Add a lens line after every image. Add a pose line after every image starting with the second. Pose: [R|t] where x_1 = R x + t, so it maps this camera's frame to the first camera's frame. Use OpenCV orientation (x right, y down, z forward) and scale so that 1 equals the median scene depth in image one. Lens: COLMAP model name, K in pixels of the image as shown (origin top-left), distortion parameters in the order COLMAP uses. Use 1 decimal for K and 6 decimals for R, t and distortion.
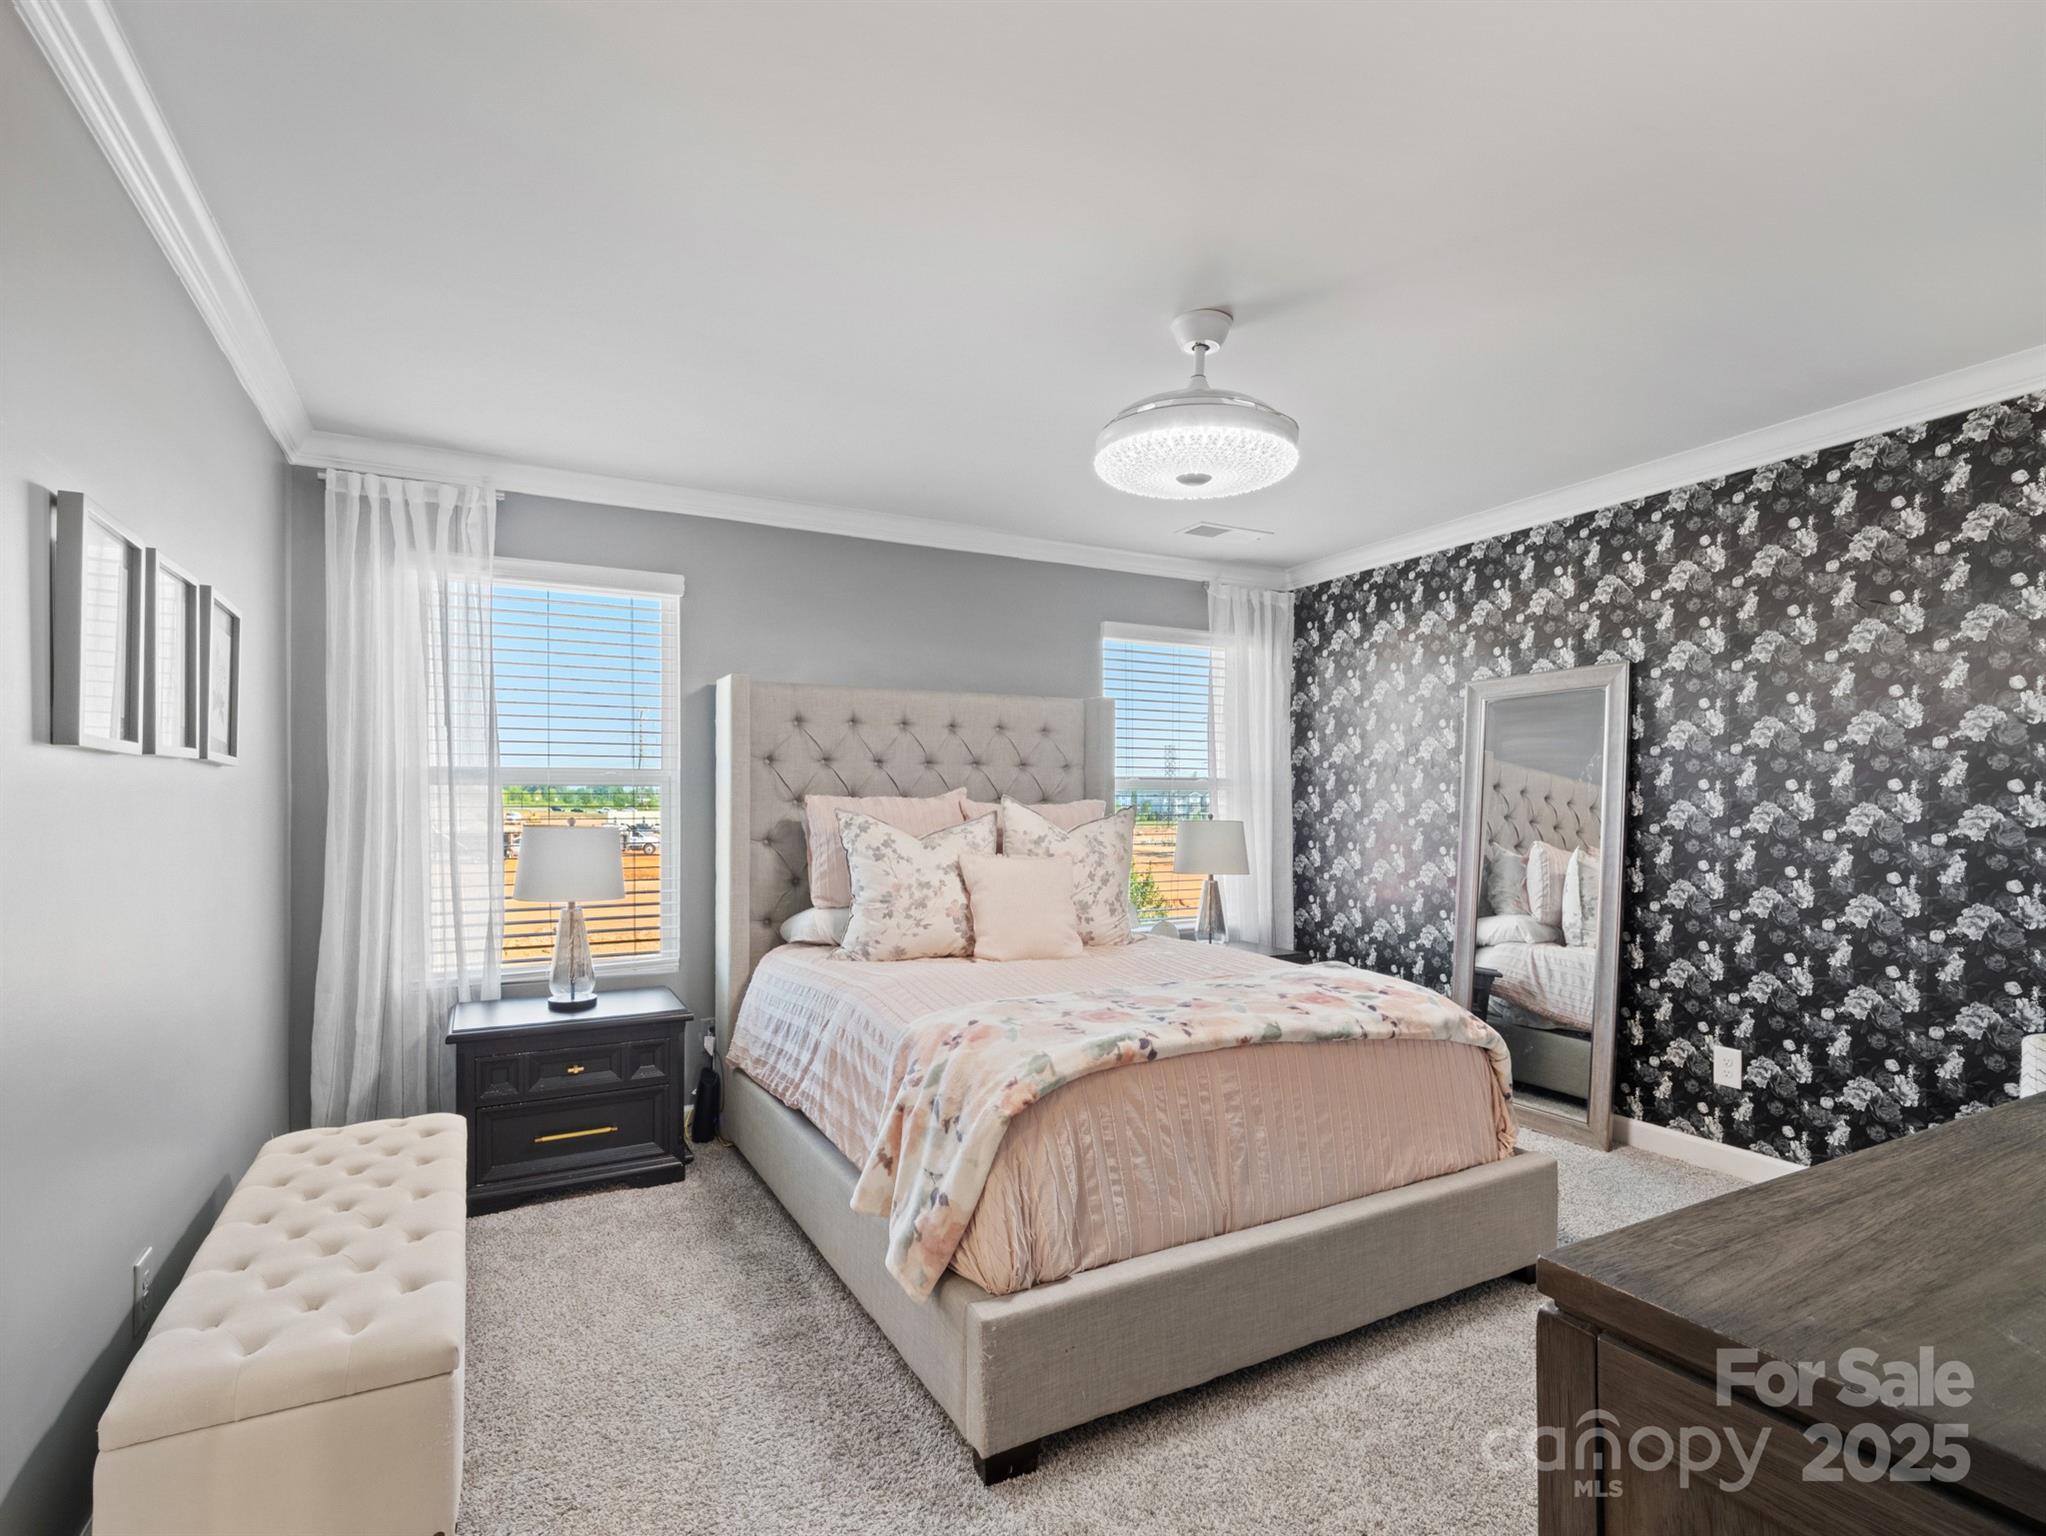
lens RADIAL K [[987.2, 0, 1015.9], [0, 987.2, 782.0], [0, 0, 1]] dist [-0.002383, -0.001801]
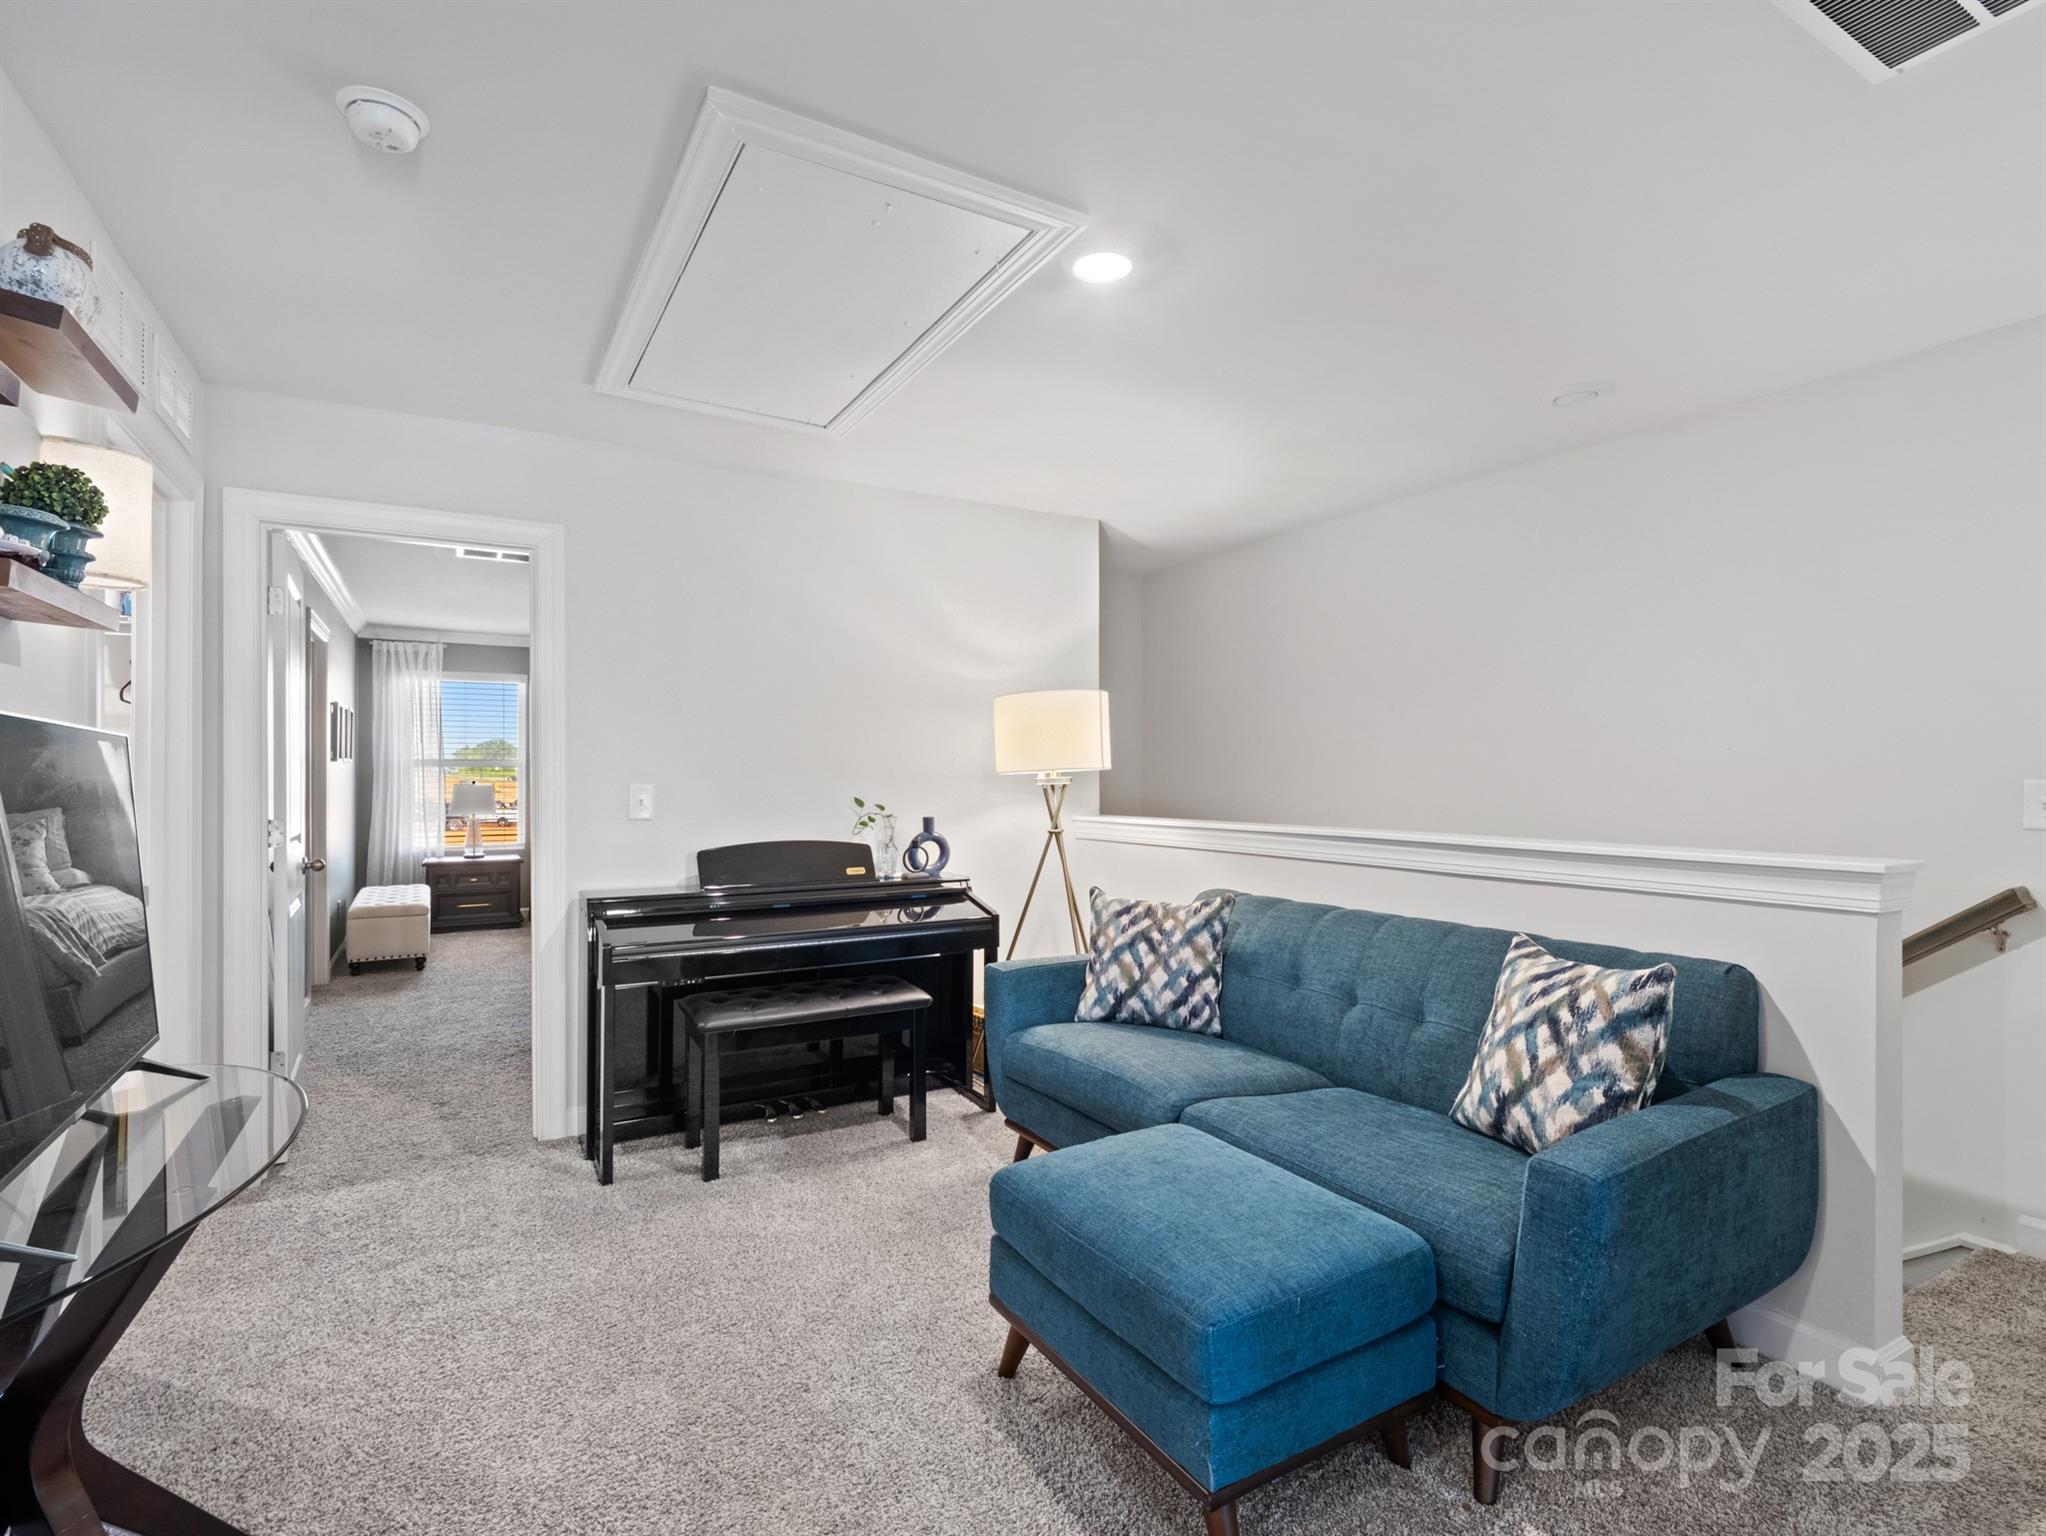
lens RADIAL K [[987.2, 0, 1020.4], [0, 987.2, 762.0], [0, 0, 1]] dist [-0.002383, -0.001801]
pose [[0.999351, 0.004468, 0.035736, 0.835587], [-0.004632, 0.999979, 0.004512, -0.028094], [-0.035715, -0.004675, 0.999351, -1.527259]]
